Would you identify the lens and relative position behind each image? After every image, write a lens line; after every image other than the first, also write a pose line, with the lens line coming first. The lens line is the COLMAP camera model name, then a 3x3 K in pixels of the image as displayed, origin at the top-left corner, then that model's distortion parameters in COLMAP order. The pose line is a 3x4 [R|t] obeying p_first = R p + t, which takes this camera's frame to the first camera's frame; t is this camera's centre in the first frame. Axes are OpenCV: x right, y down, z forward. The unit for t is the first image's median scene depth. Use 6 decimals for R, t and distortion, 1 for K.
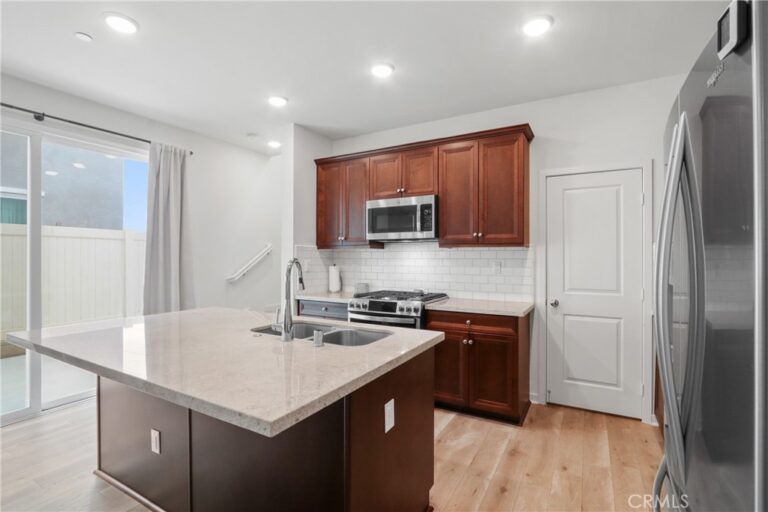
lens RADIAL K [[358.2, 0, 389.4], [0, 358.2, 258.6], [0, 0, 1]] dist [-0.023334, -0.001940]
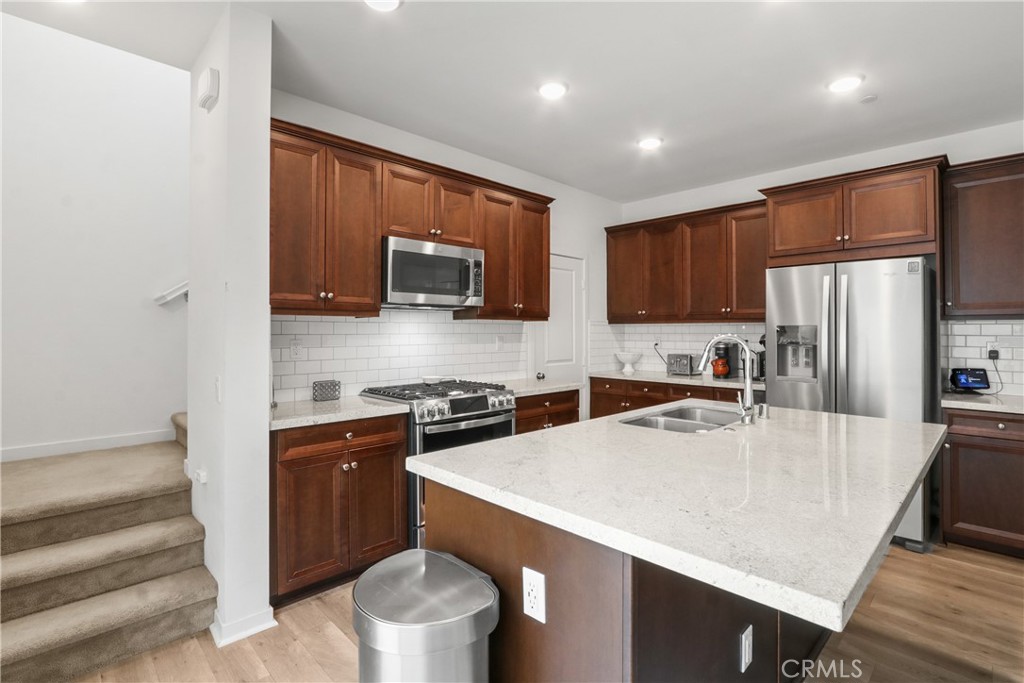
lens RADIAL K [[477.6, 0, 535.7], [0, 477.6, 324.4], [0, 0, 1]] dist [-0.023334, -0.001940]
pose [[0.256509, 0.013210, 0.966452, -0.828315], [0.002561, 0.999894, -0.014347, -0.004699], [-0.966538, 0.006156, 0.256448, 0.628854]]
